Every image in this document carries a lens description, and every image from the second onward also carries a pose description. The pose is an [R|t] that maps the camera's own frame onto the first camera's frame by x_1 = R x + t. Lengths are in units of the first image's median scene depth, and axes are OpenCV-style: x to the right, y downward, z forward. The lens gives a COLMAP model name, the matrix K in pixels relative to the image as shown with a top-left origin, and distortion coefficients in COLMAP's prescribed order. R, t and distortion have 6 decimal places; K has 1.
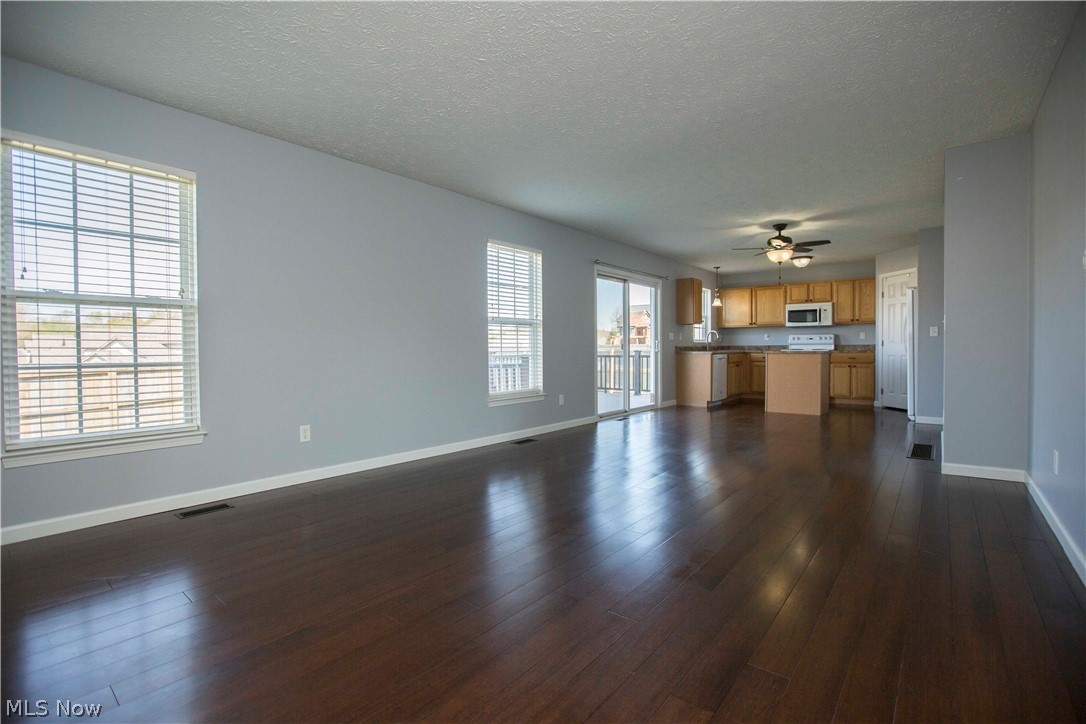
lens RADIAL K [[501.0, 0, 547.1], [0, 501.0, 358.3], [0, 0, 1]] dist [-0.051265, 0.022097]
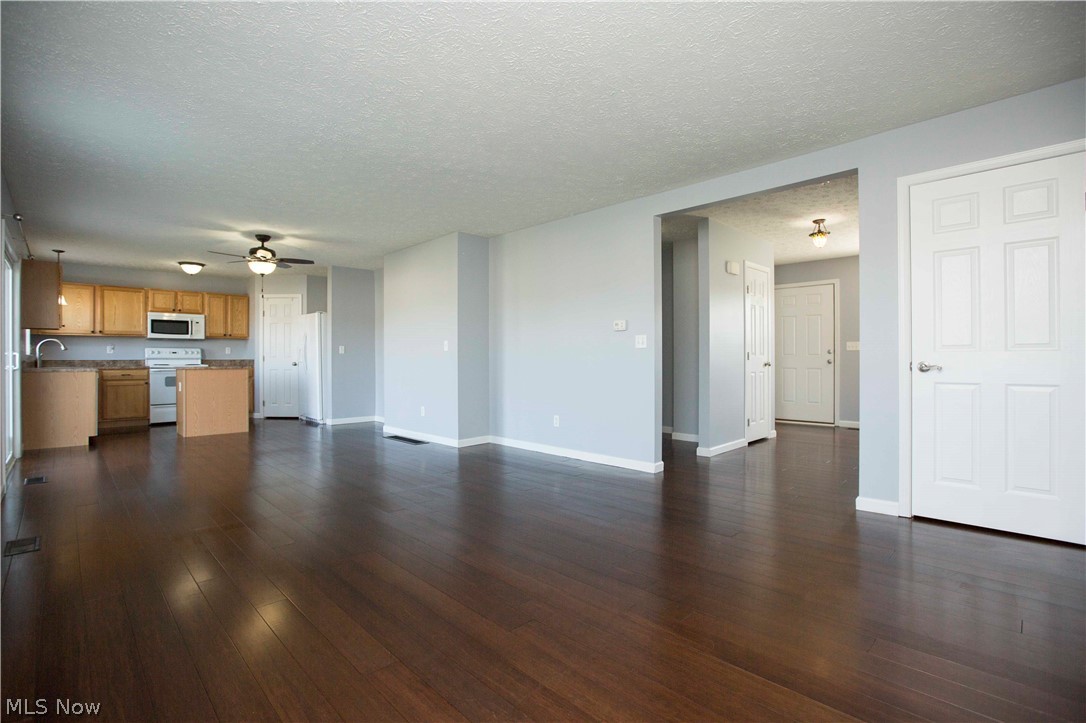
lens RADIAL K [[501.0, 0, 547.1], [0, 501.0, 357.8], [0, 0, 1]] dist [-0.051265, 0.022097]
pose [[0.105163, 0.007337, 0.994428, -0.293836], [0.022735, 0.999694, -0.009780, -0.006605], [-0.994195, 0.023637, 0.104964, 0.243911]]
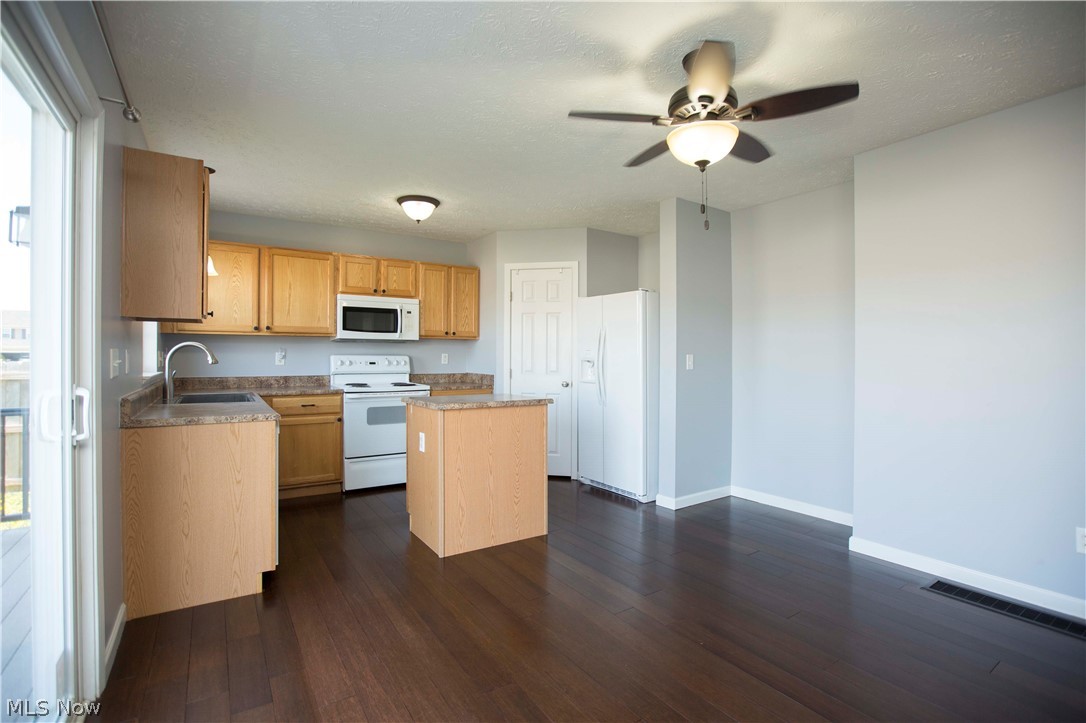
lens RADIAL K [[501.0, 0, 547.1], [0, 501.0, 357.8], [0, 0, 1]] dist [-0.051265, 0.022097]
pose [[0.290289, 0.005305, 0.956924, 0.075561], [0.014343, 0.999848, -0.009894, -0.039261], [-0.956831, 0.016597, 0.290169, 0.693403]]
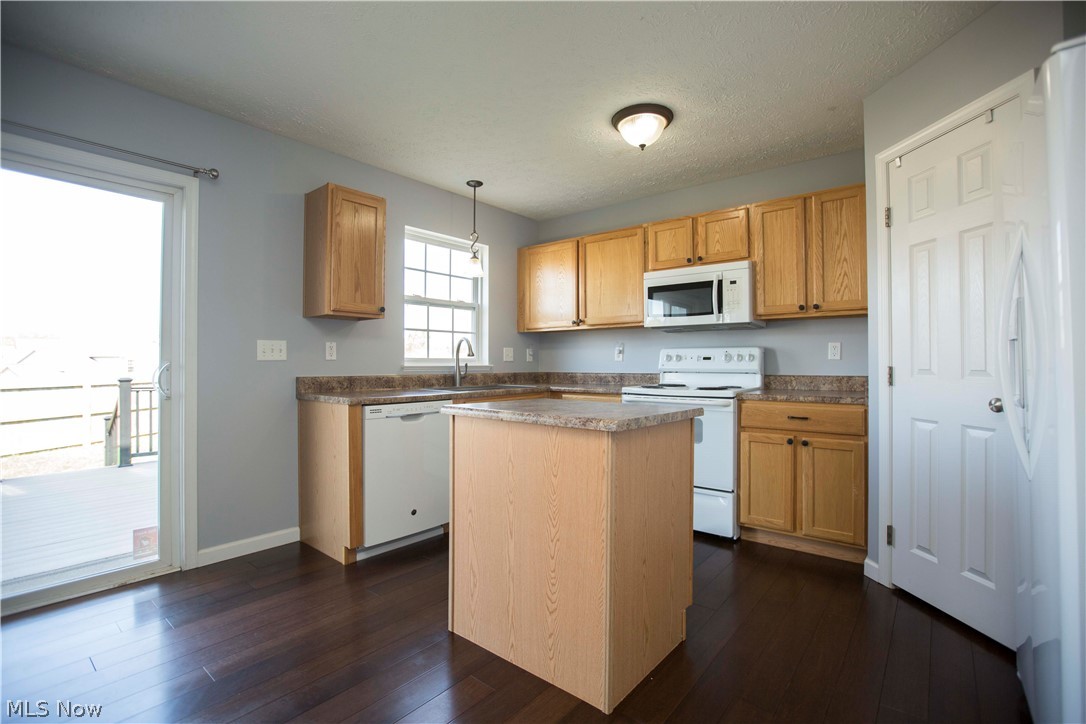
lens RADIAL K [[501.0, 0, 547.1], [0, 501.0, 358.3], [0, 0, 1]] dist [-0.051265, 0.022097]
pose [[0.999980, 0.006144, 0.001346, 0.423563], [-0.006099, 0.999498, -0.031075, -0.027744], [-0.001536, 0.031066, 0.999516, 0.628072]]
